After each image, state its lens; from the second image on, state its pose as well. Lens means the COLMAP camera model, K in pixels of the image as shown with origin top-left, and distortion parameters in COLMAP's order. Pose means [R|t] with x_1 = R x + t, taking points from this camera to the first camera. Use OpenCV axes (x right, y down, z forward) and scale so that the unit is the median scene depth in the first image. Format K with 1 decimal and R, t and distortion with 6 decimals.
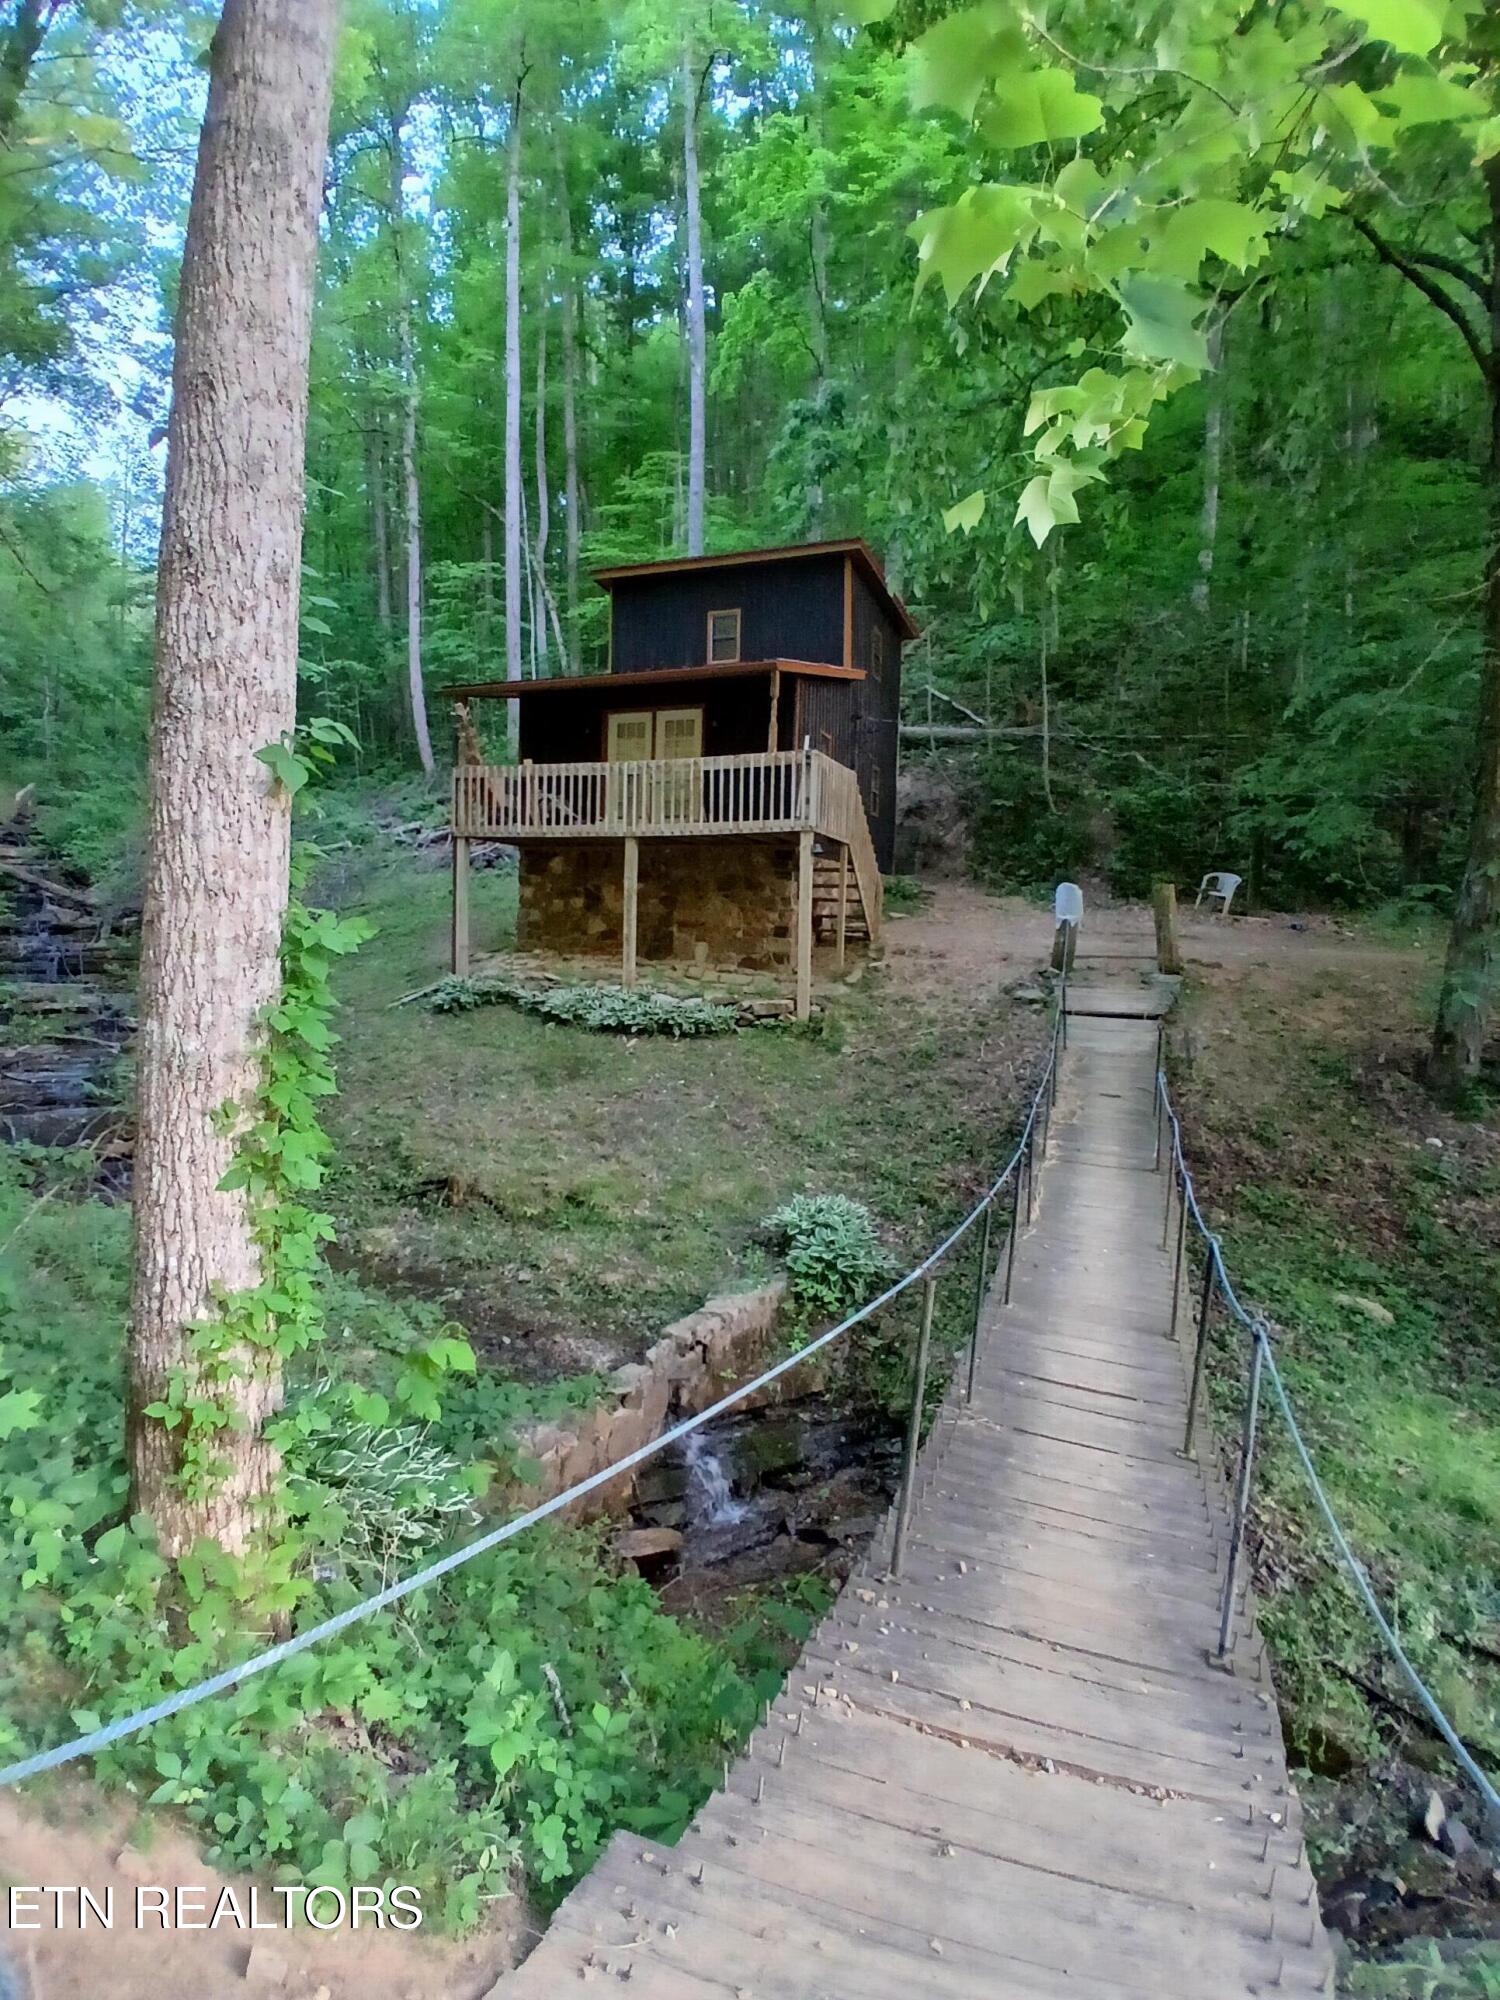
lens RADIAL K [[990.6, 0, 743.8], [0, 990.6, 993.5], [0, 0, 1]] dist [-0.011546, -0.032889]
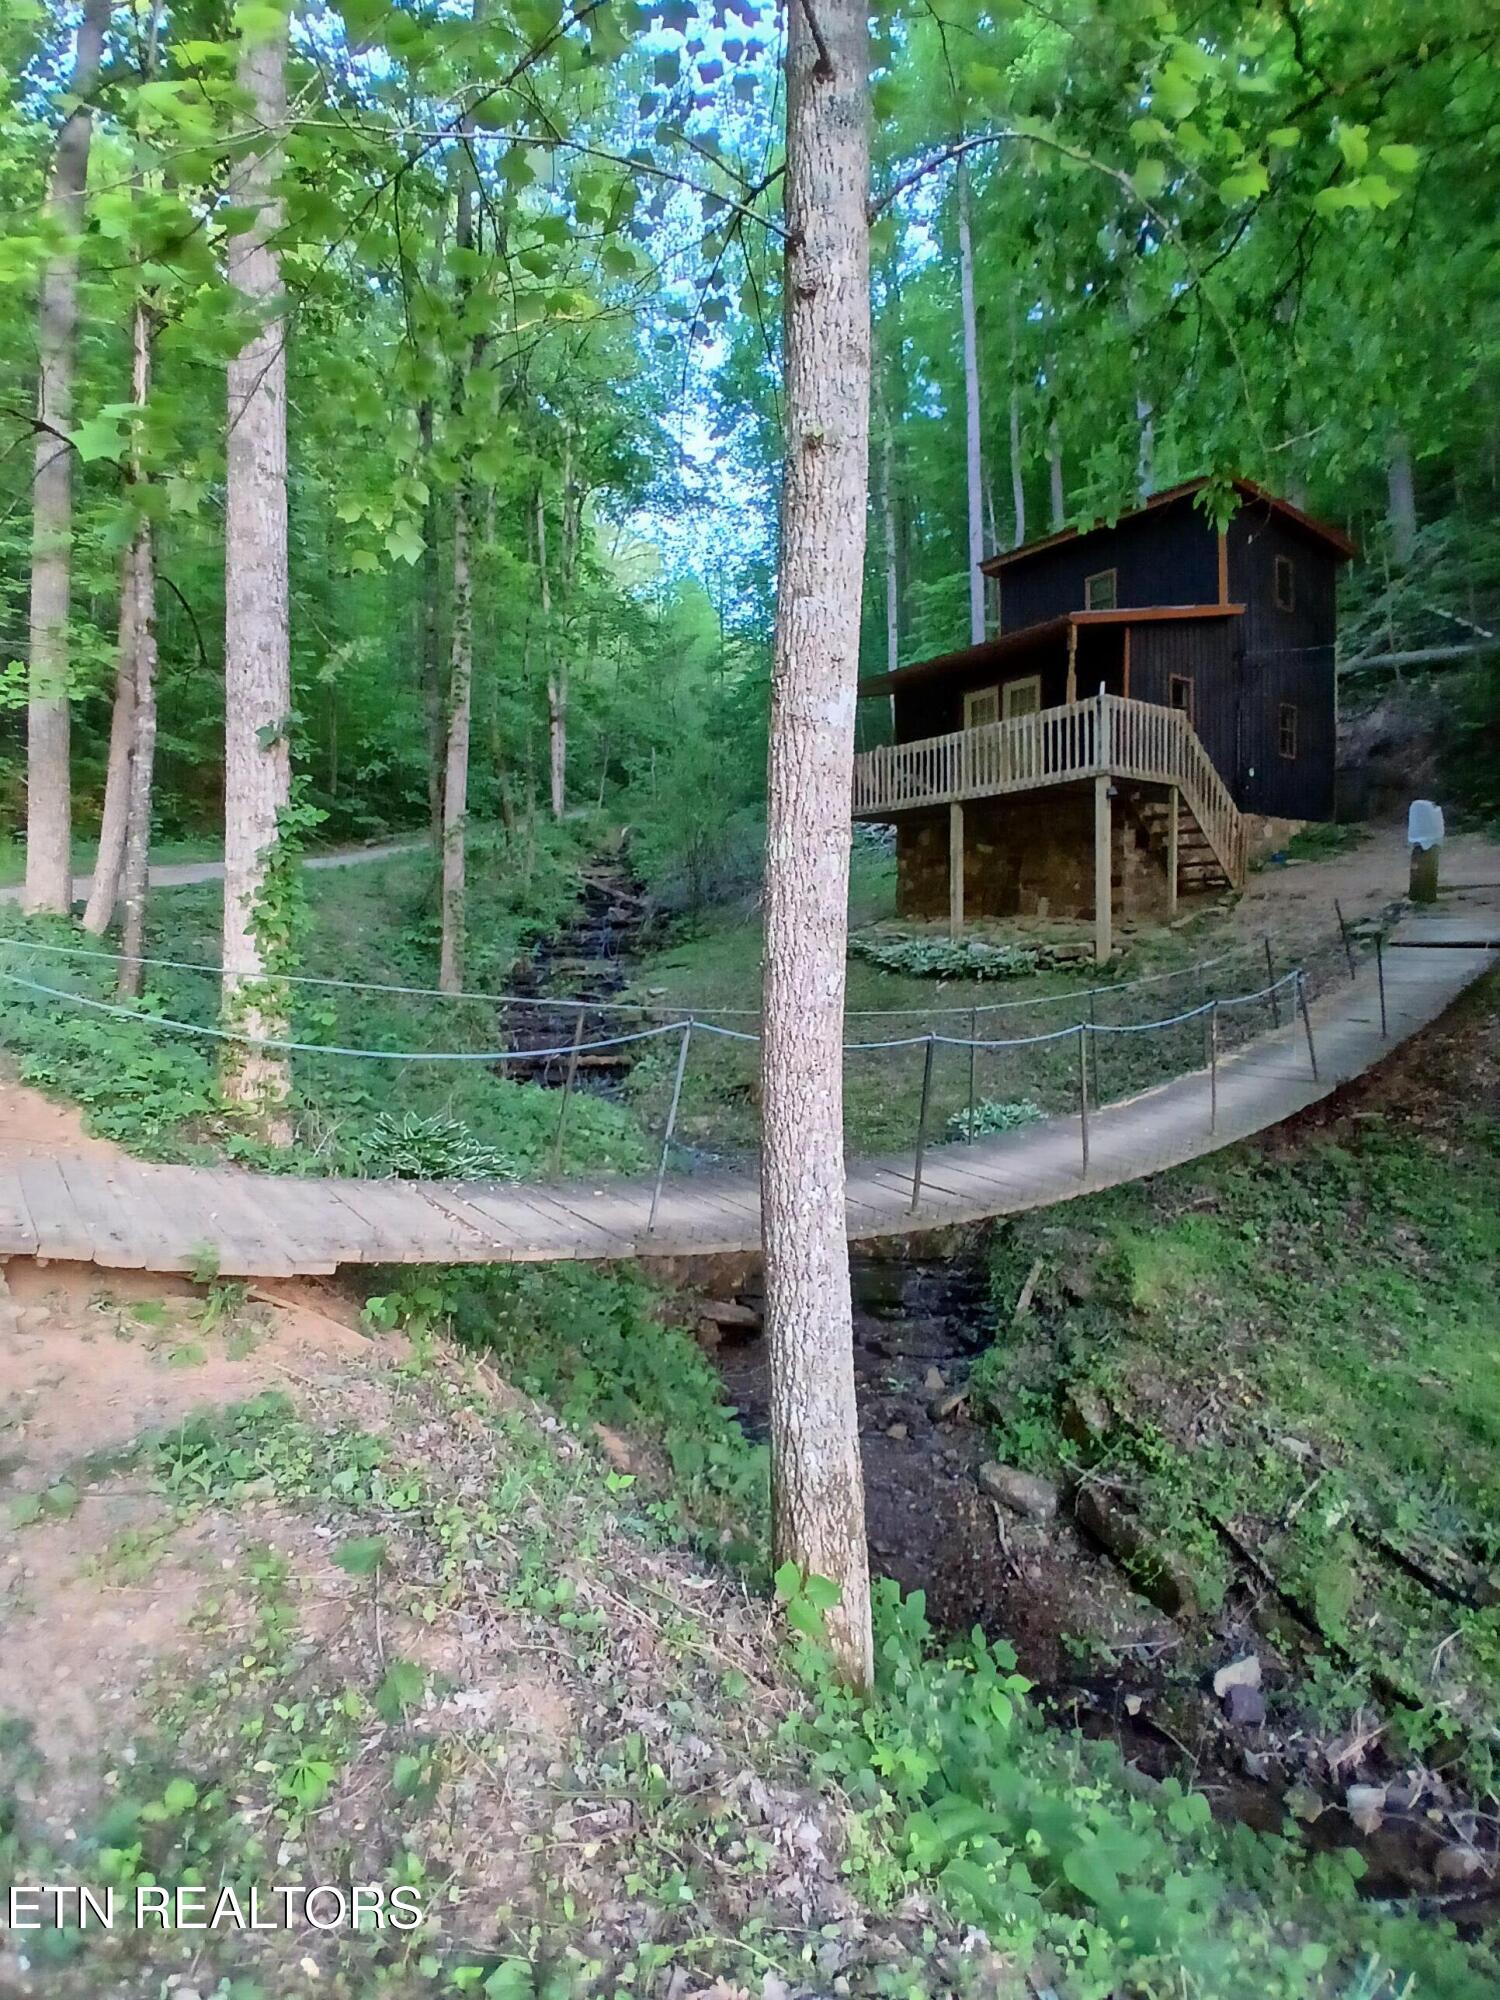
lens RADIAL K [[987.9, 0, 754.7], [0, 987.9, 990.0], [0, 0, 1]] dist [0.004477, -0.047957]
pose [[0.843810, -0.007383, -0.536591, 0.300000], [0.001358, 0.999932, -0.011624, 0.066406], [0.536640, 0.009080, 0.843762, -0.044305]]
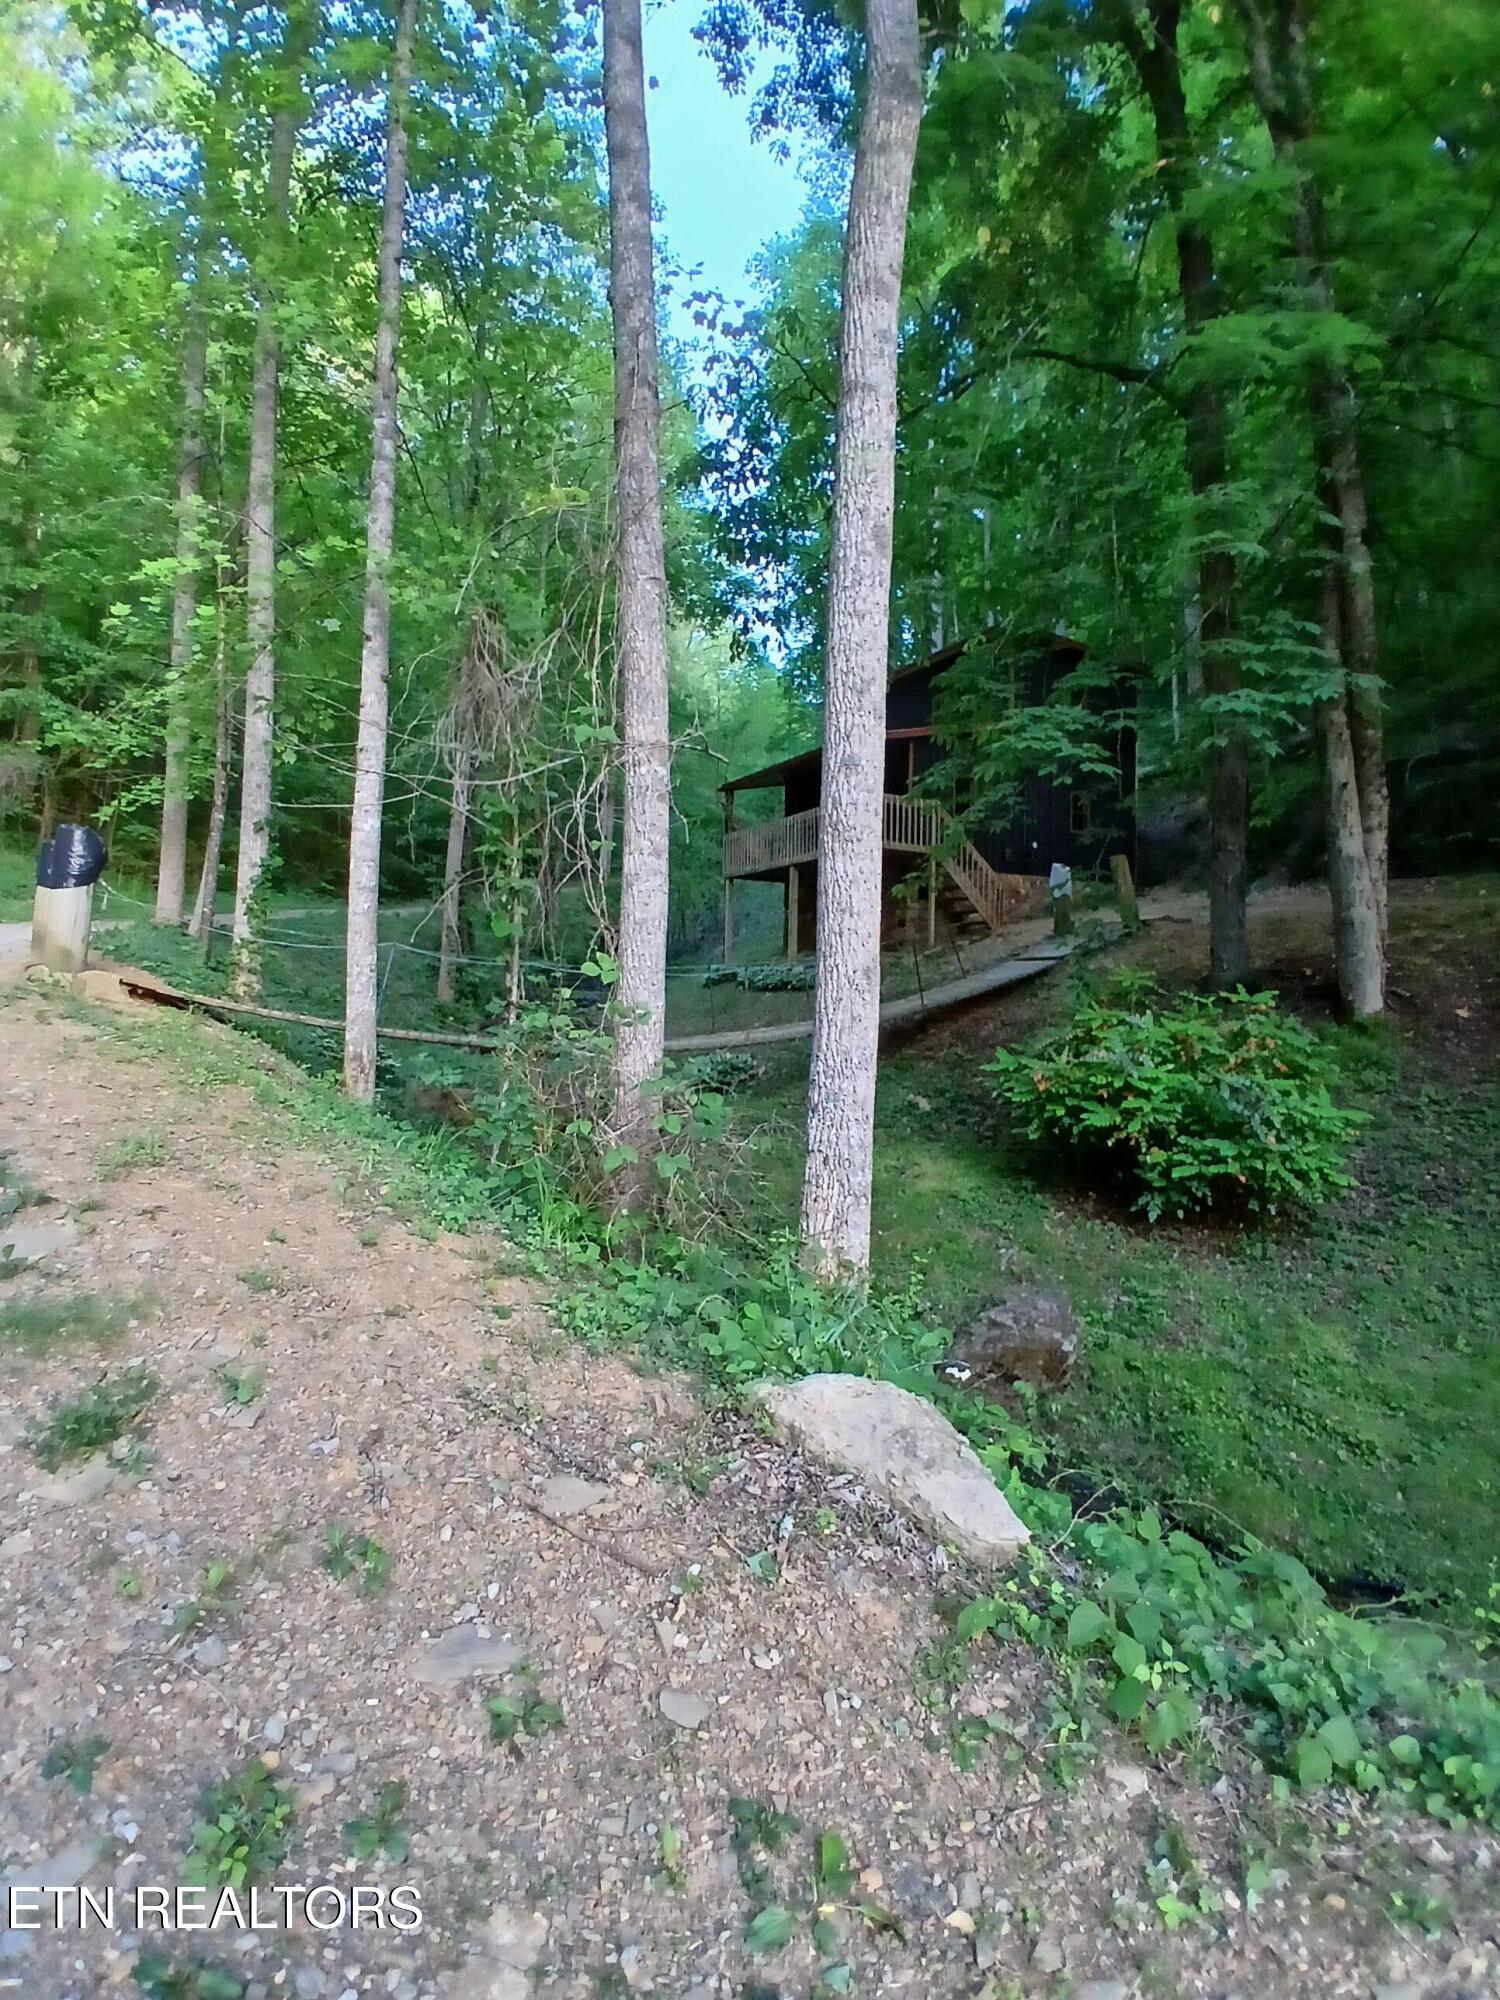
lens RADIAL K [[990.6, 0, 743.8], [0, 990.6, 993.5], [0, 0, 1]] dist [-0.011546, -0.032889]
pose [[0.782897, -0.022974, -0.621727, 0.807216], [-0.030230, 0.996733, -0.074898, 0.161327], [0.621416, 0.077432, 0.779645, -0.220428]]
